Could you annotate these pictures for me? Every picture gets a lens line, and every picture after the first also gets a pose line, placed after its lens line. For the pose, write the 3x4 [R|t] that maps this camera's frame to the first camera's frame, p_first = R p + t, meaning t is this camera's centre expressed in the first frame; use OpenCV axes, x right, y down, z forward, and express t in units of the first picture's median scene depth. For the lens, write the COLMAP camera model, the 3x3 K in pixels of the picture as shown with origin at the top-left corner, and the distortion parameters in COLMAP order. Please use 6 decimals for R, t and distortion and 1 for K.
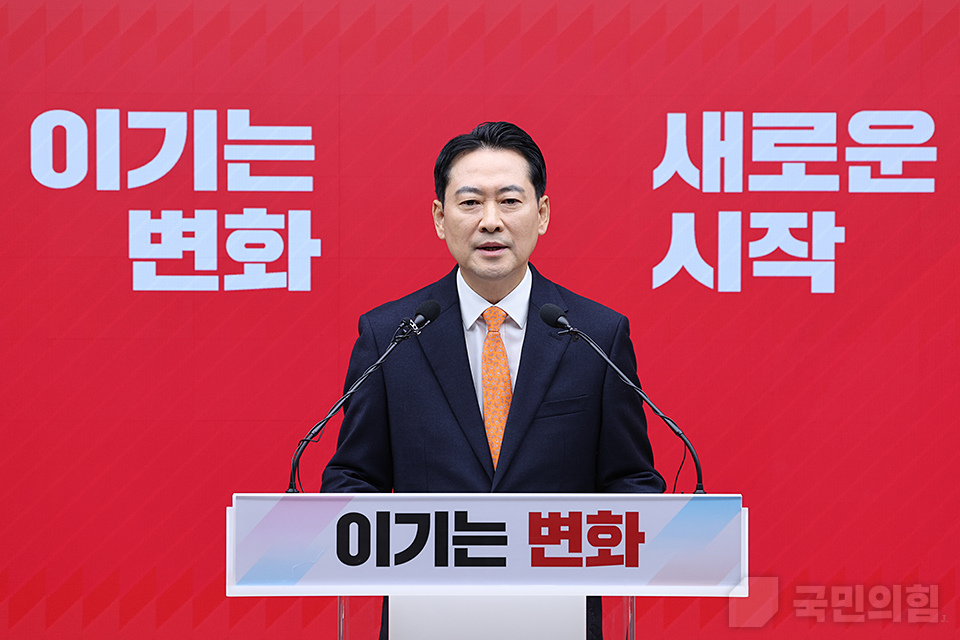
lens RADIAL K [[4051.3, 0, 482.7], [0, 4051.3, 319.8], [0, 0, 1]] dist [0.293382, 0.000000]
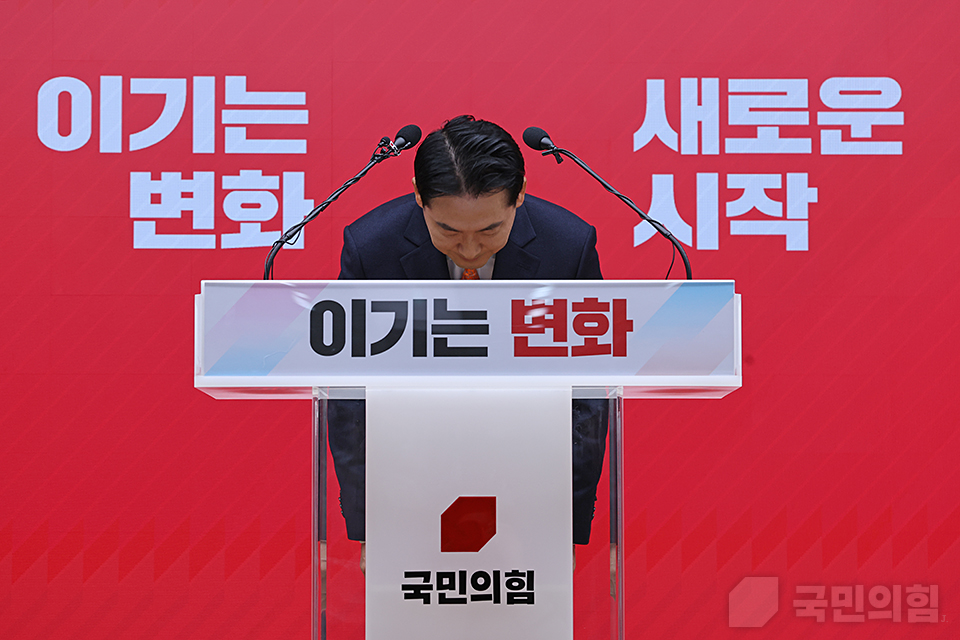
lens RADIAL K [[3234.3, 0, 478.4], [0, 3234.3, 320.5], [0, 0, 1]] dist [-0.018688, 0.000000]
pose [[0.999997, -0.001851, -0.001824, 0.003665], [0.001658, 0.994933, -0.100527, 0.094486], [0.002001, 0.100524, 0.994933, 0.178618]]
